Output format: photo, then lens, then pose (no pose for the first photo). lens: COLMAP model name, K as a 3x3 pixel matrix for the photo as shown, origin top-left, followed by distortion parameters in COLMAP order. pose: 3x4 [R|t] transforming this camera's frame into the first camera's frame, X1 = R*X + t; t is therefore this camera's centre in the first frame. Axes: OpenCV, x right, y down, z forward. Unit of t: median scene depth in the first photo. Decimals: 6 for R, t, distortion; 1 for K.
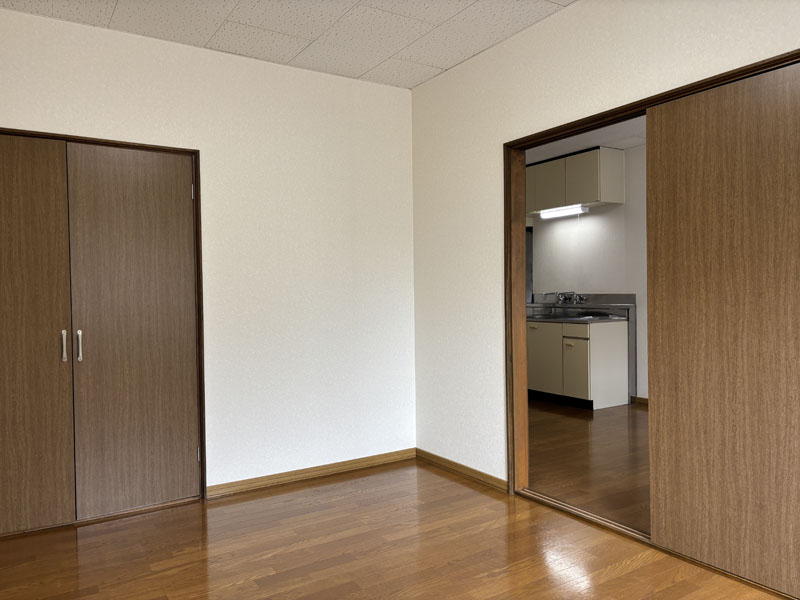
lens RADIAL K [[606.9, 0, 403.3], [0, 606.9, 302.1], [0, 0, 1]] dist [0.028286, -0.001963]
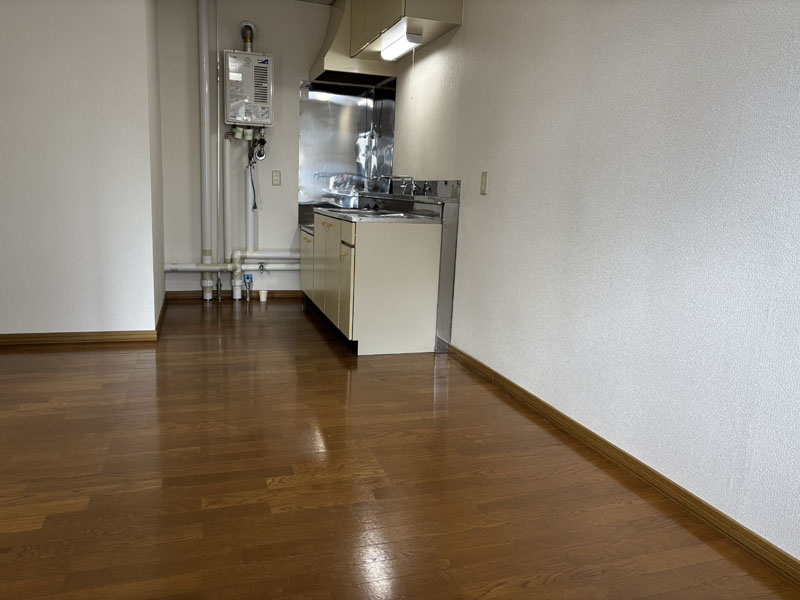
lens RADIAL K [[606.9, 0, 403.3], [0, 606.9, 302.1], [0, 0, 1]] dist [0.028286, -0.001963]
pose [[0.967704, 0.100894, -0.231017, 0.837420], [-0.063527, 0.984440, 0.163834, 0.019286], [0.243952, -0.143867, 0.959057, 0.664874]]
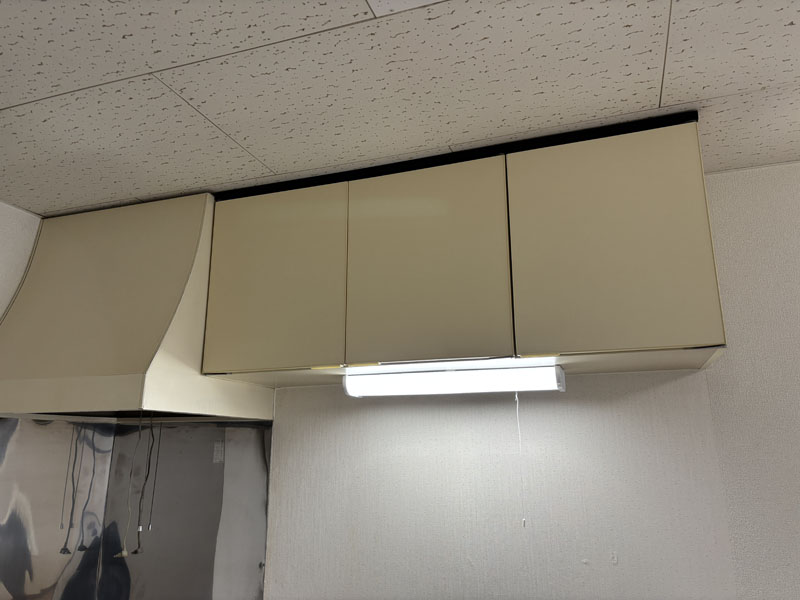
lens RADIAL K [[606.9, 0, 403.3], [0, 606.9, 302.1], [0, 0, 1]] dist [0.028286, -0.001963]
pose [[0.786884, 0.163852, 0.594950, 0.182759], [0.003776, 0.962809, -0.270157, -0.211550], [-0.617089, 0.214829, 0.757000, 1.550341]]
